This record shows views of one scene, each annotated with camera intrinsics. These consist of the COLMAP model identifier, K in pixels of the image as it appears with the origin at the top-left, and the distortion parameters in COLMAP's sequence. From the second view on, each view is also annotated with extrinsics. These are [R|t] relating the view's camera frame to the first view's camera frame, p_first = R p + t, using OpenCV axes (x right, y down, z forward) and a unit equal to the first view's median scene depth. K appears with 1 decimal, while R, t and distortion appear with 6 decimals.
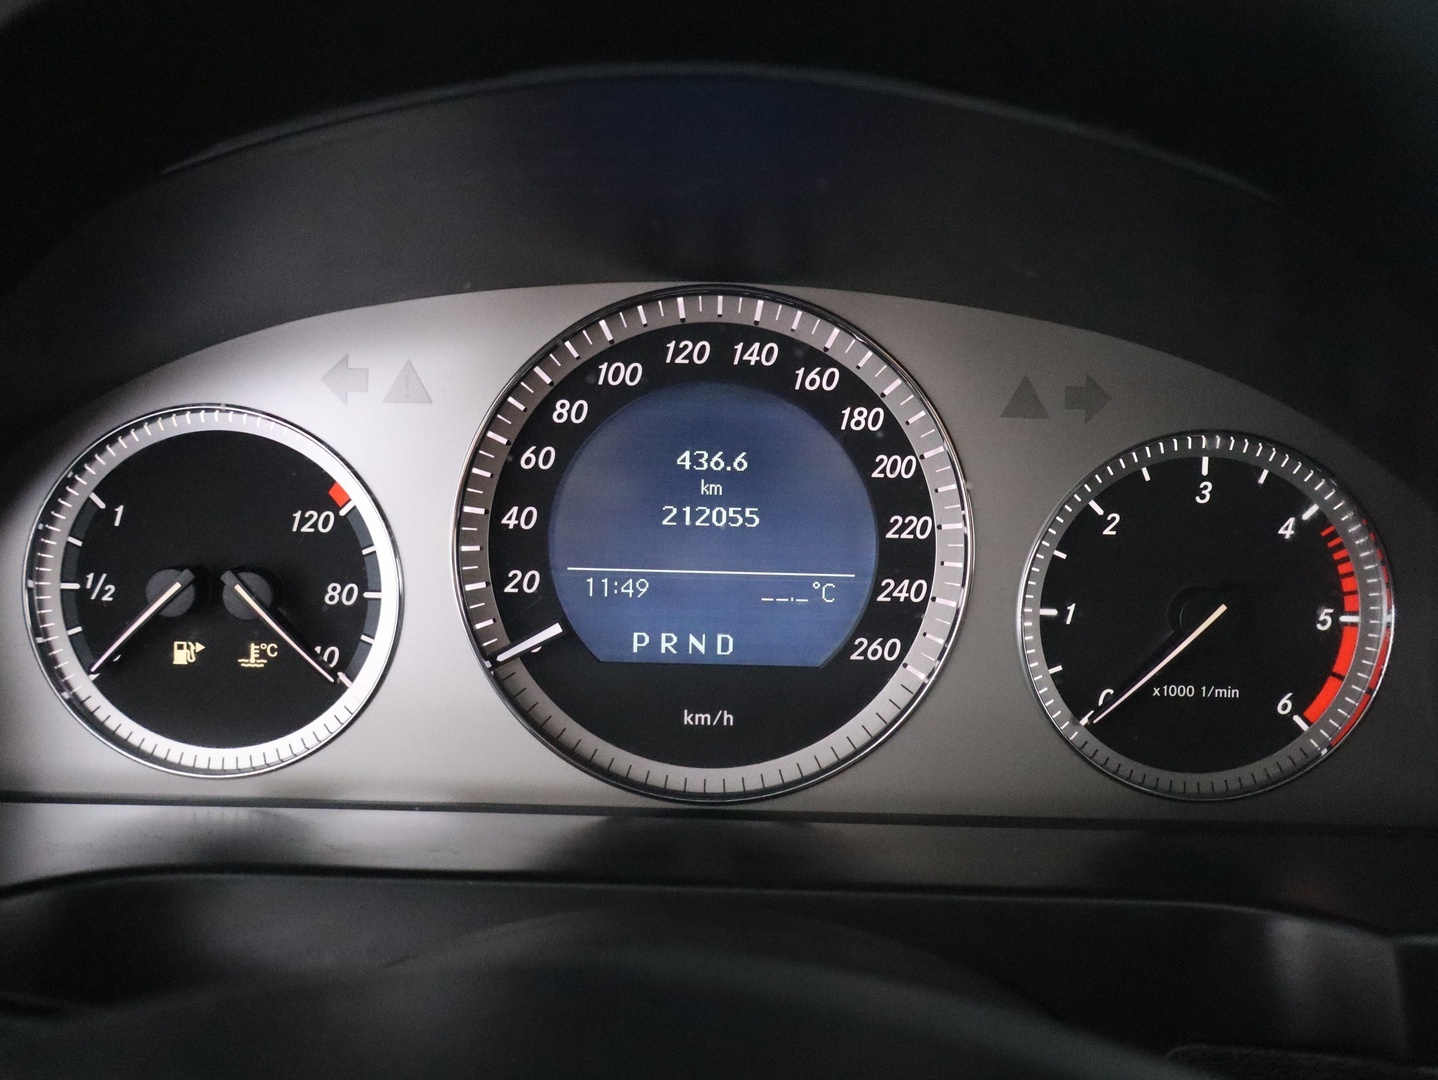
lens RADIAL K [[1327.5, 0, 719.9], [0, 1327.5, 539.7], [0, 0, 1]] dist [-0.016118, 0.023845]
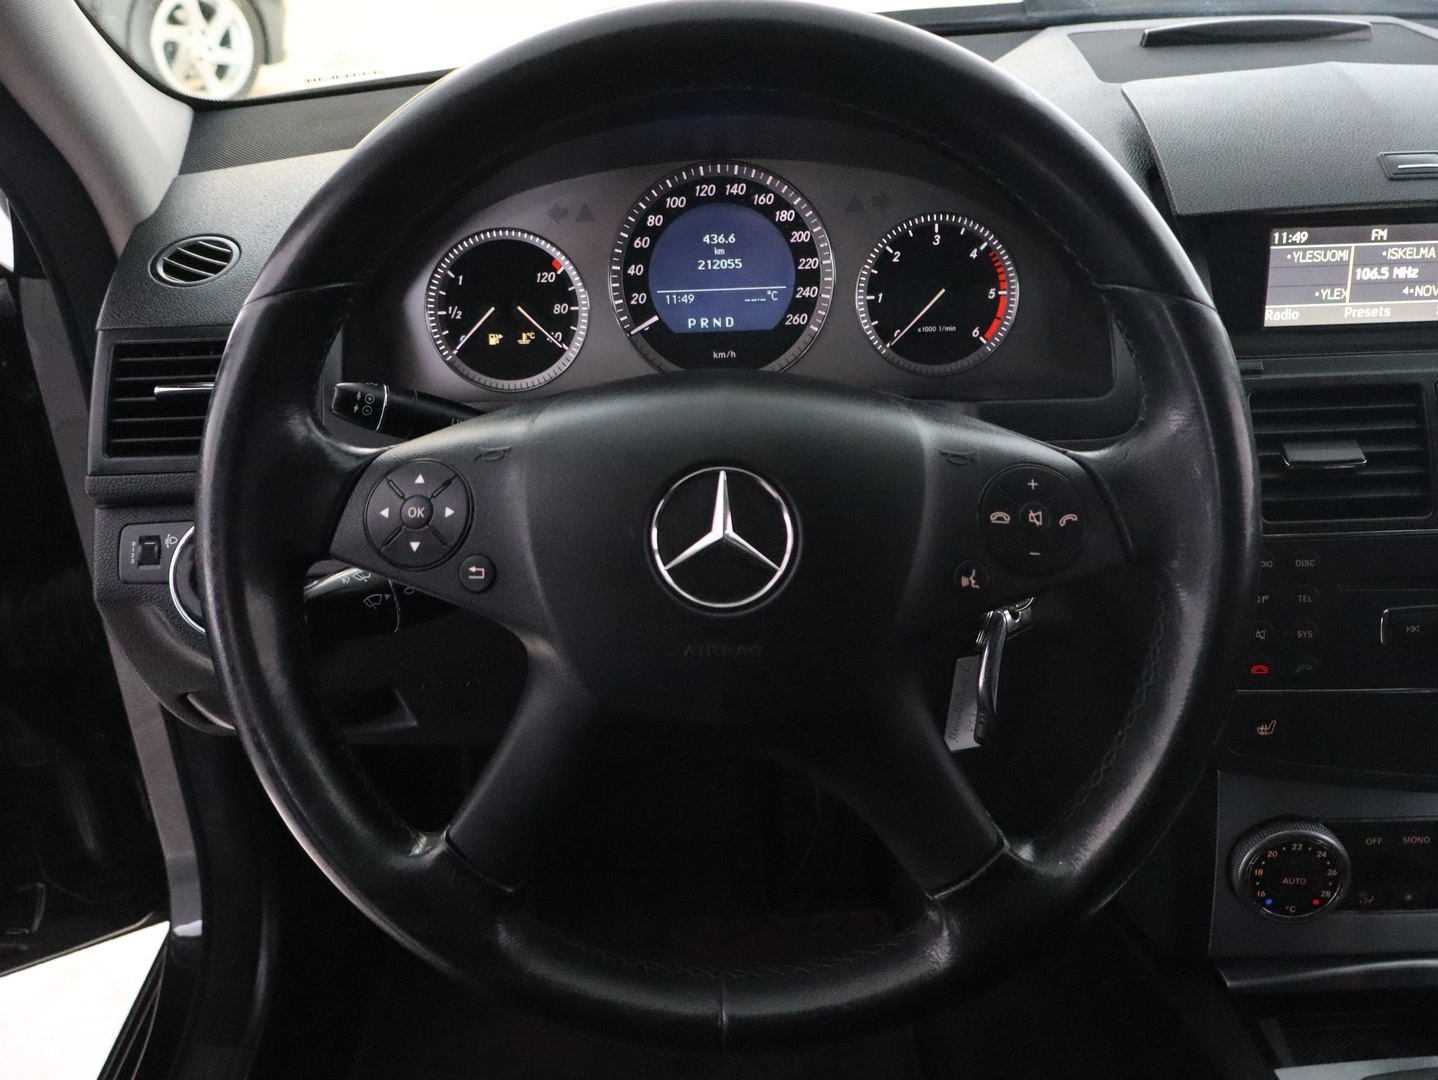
lens RADIAL K [[1327.5, 0, 715.4], [0, 1327.5, 536.2], [0, 0, 1]] dist [-0.016118, 0.023845]
pose [[0.998124, -0.060869, -0.006545, -0.028486], [0.061036, 0.981173, 0.183233, 0.022762], [-0.004731, -0.183289, 0.983048, -1.314776]]
